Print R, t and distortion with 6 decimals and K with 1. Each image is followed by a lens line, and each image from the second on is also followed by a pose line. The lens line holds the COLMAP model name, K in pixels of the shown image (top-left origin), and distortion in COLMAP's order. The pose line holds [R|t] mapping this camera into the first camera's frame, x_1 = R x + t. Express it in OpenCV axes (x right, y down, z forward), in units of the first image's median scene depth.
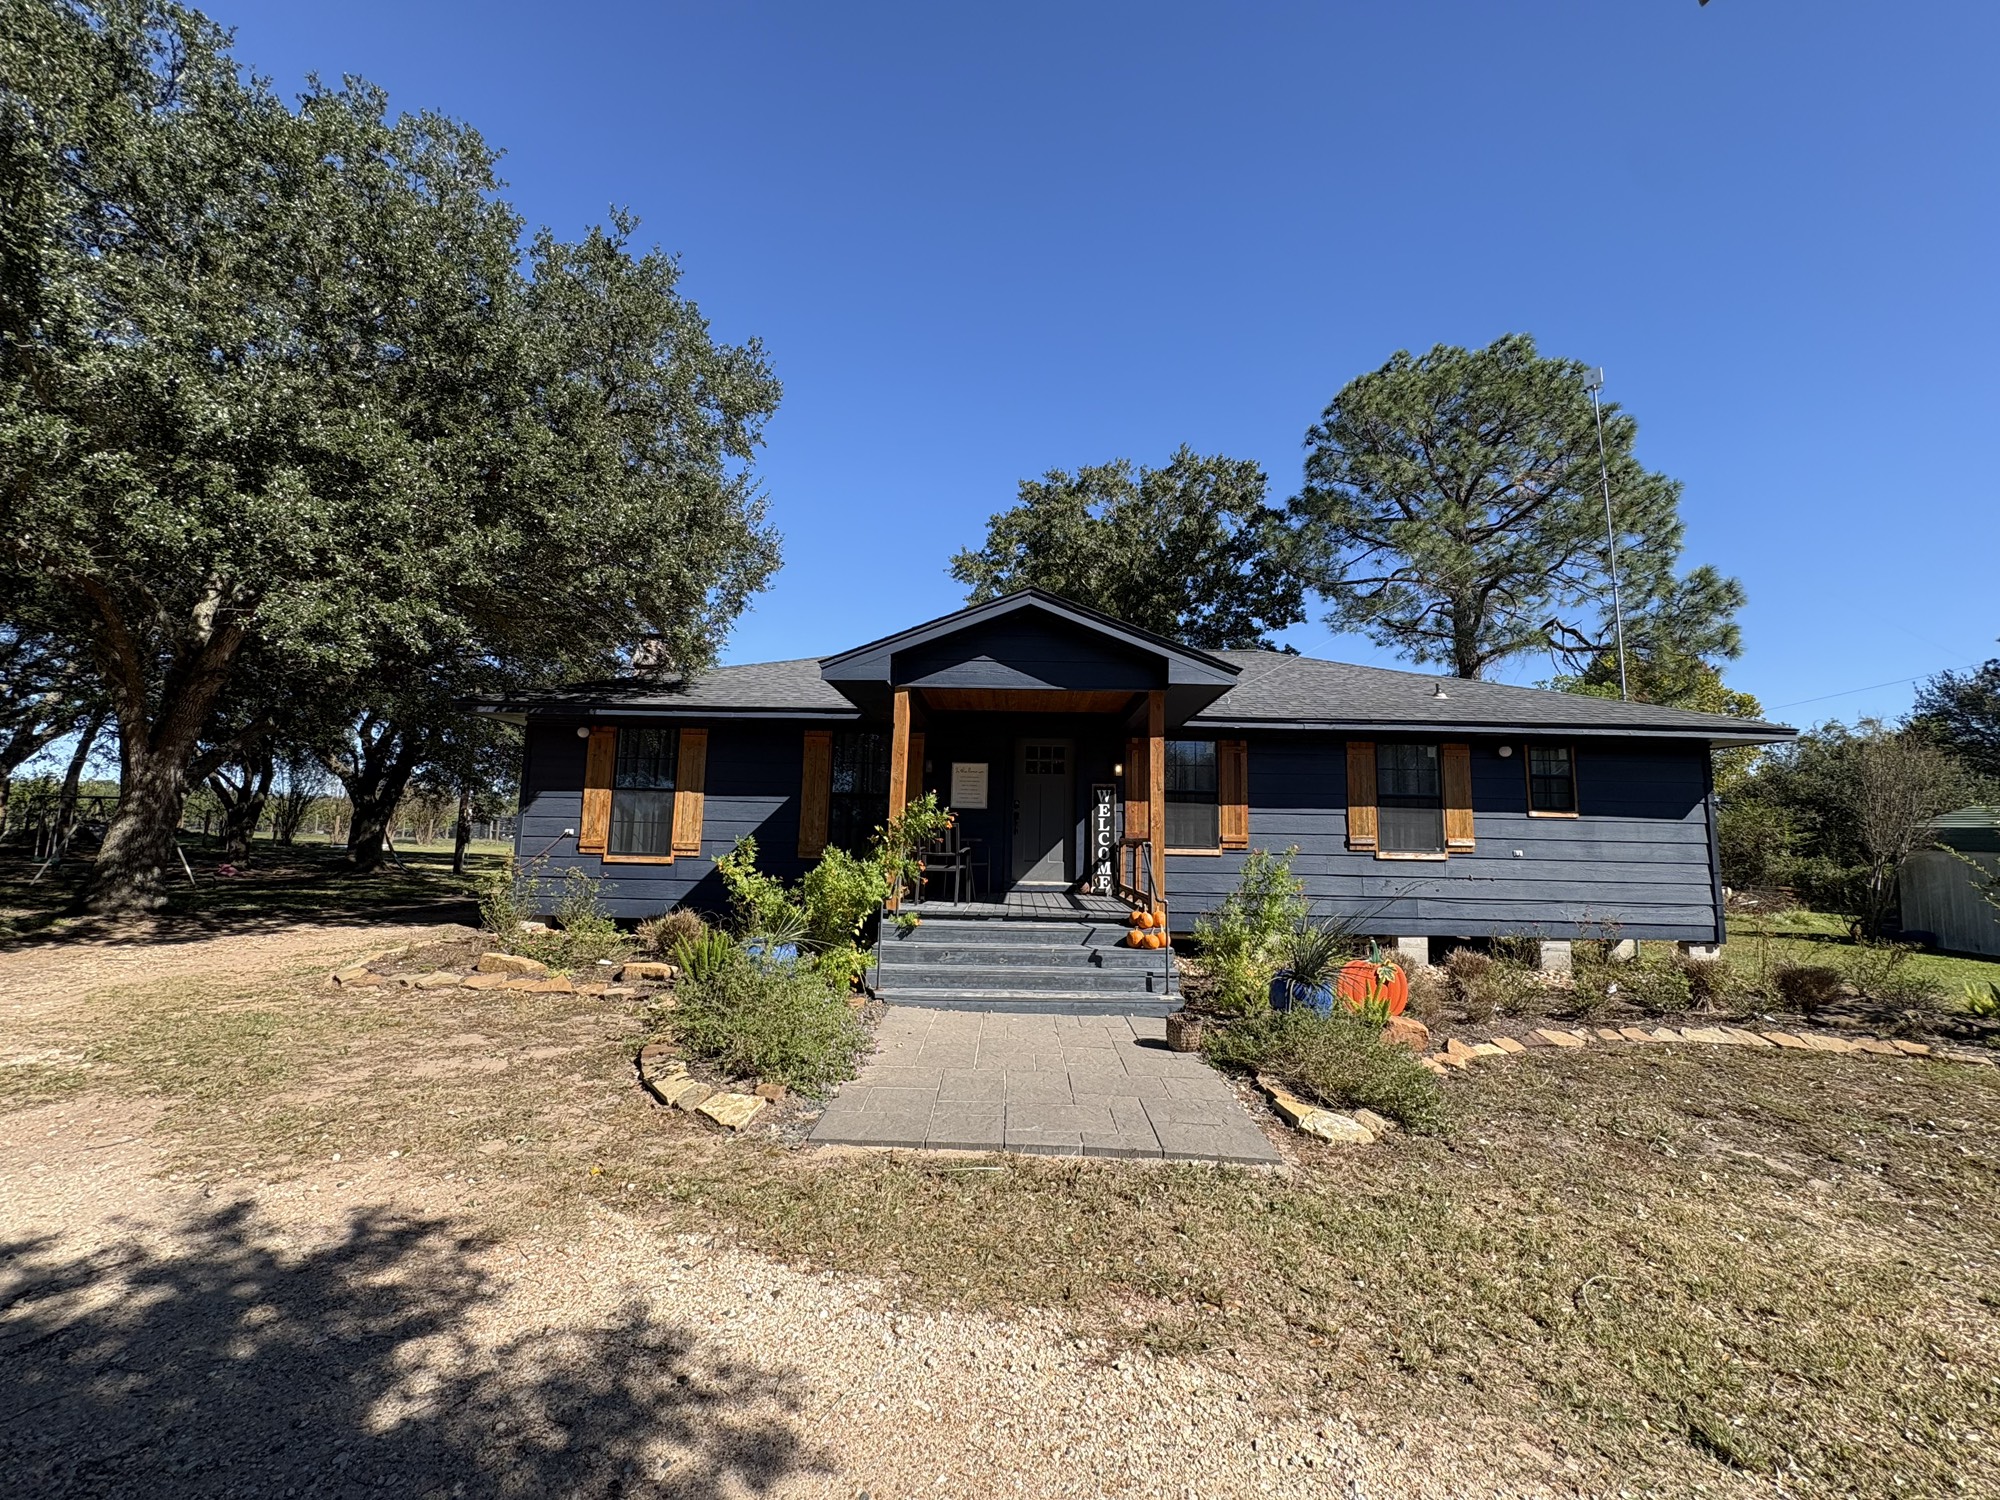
lens RADIAL K [[798.5, 0, 999.2], [0, 798.5, 749.7], [0, 0, 1]] dist [-0.001715, 0.000880]
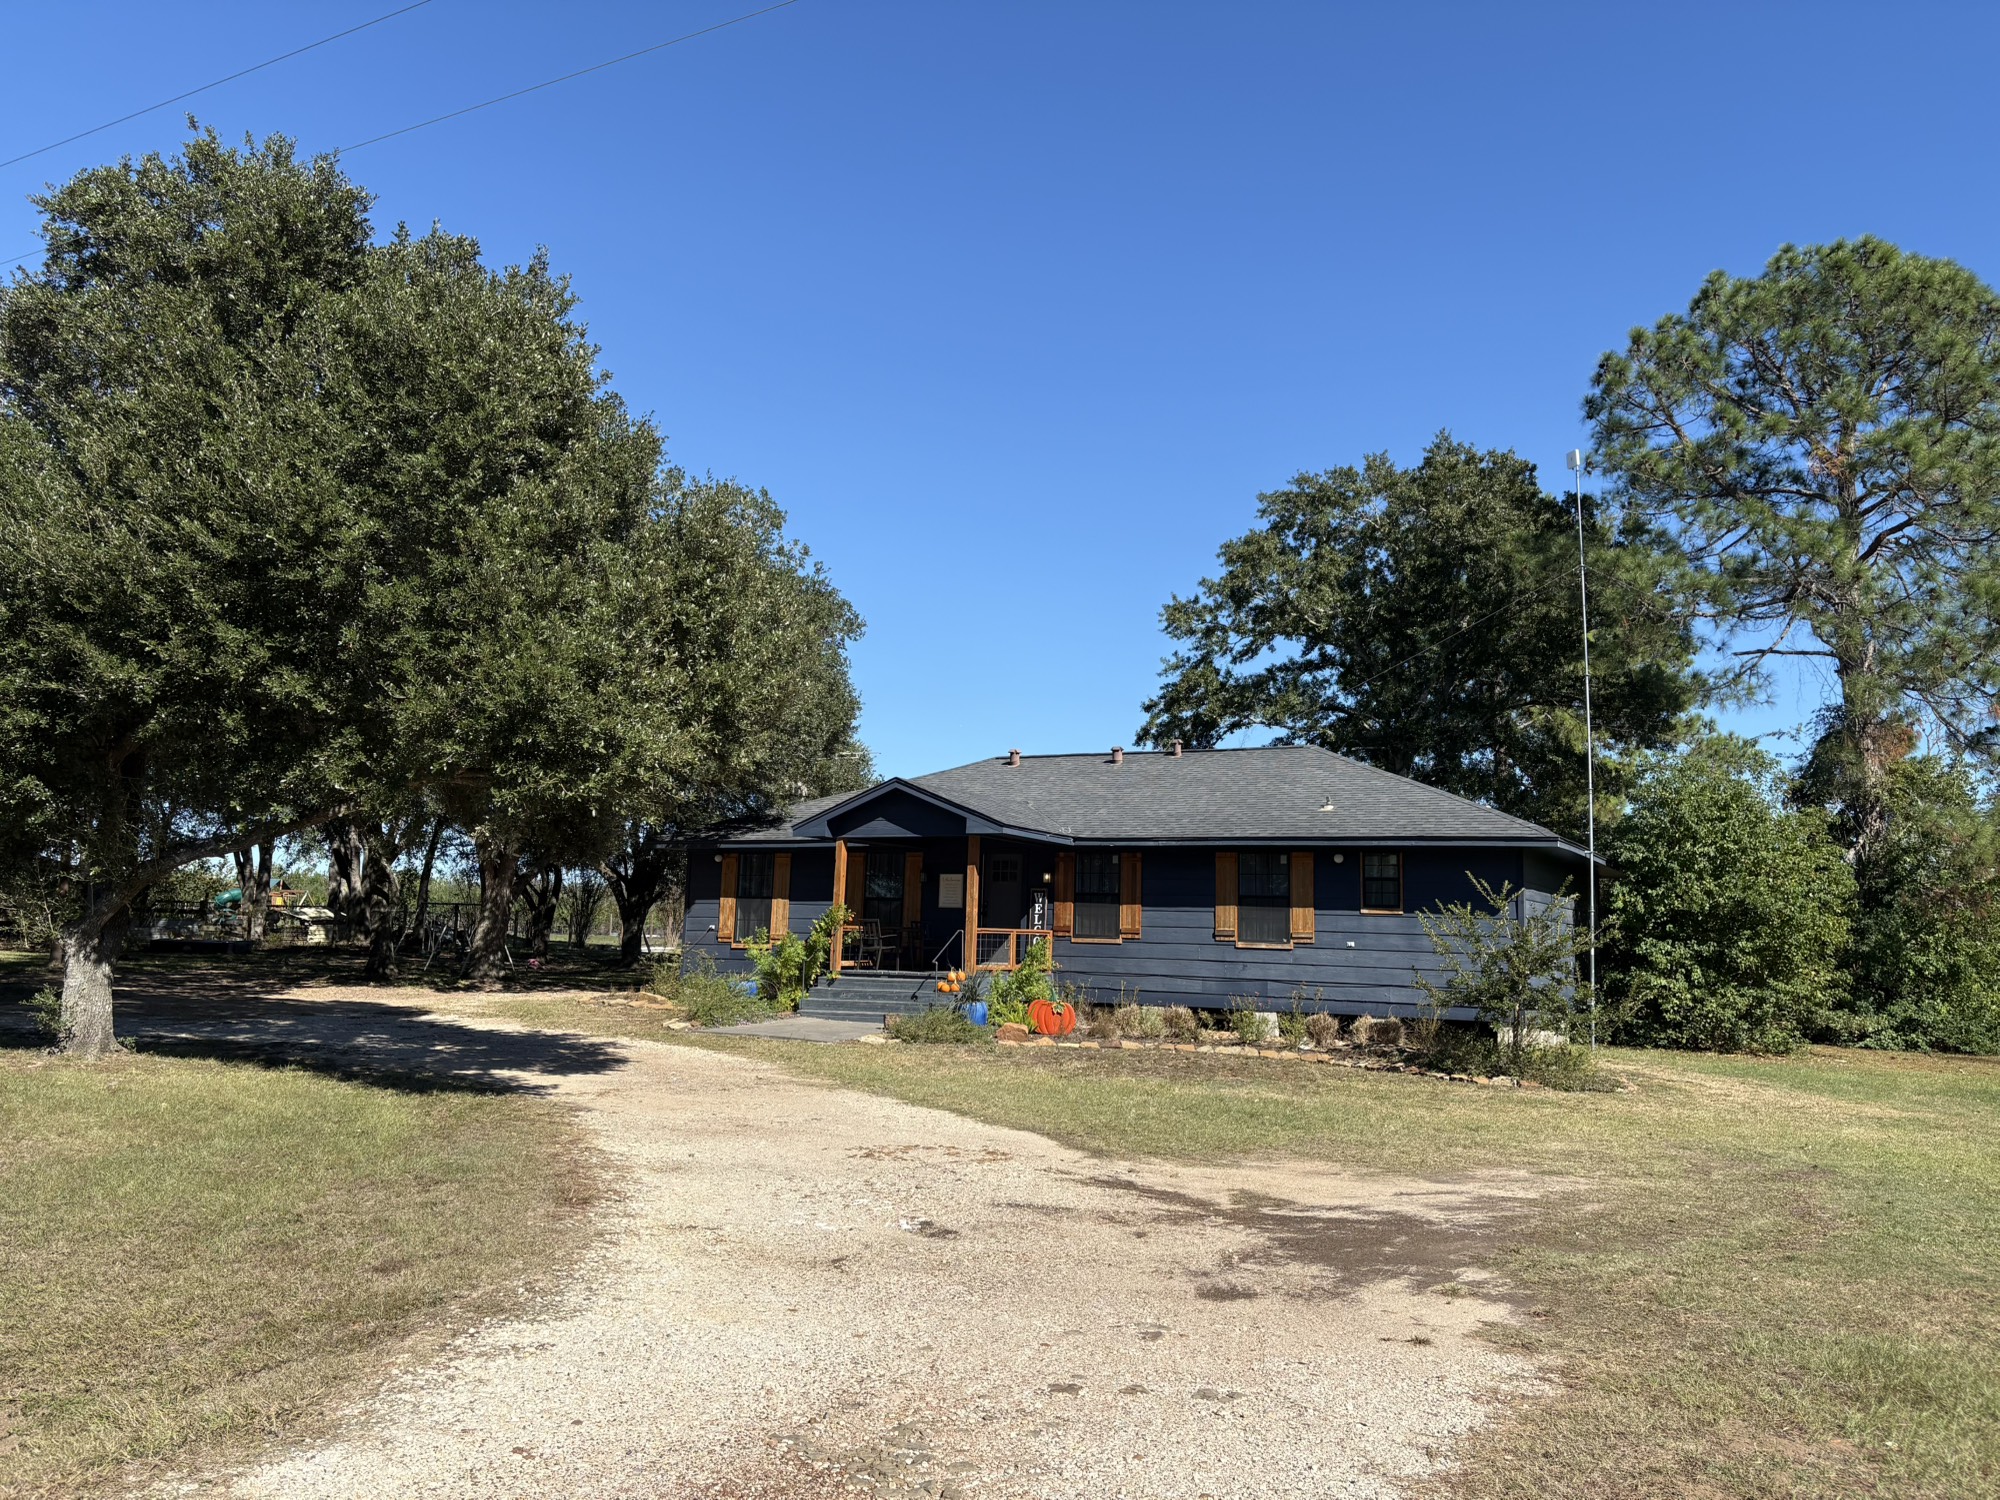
lens RADIAL K [[1507.2, 0, 992.6], [0, 1507.2, 738.9], [0, 0, 1]] dist [0.055044, -0.062731]
pose [[0.890973, -0.058734, -0.450242, 1.198819], [0.045462, 0.998155, -0.040246, -0.108308], [0.451775, 0.015390, 0.891999, -1.253929]]
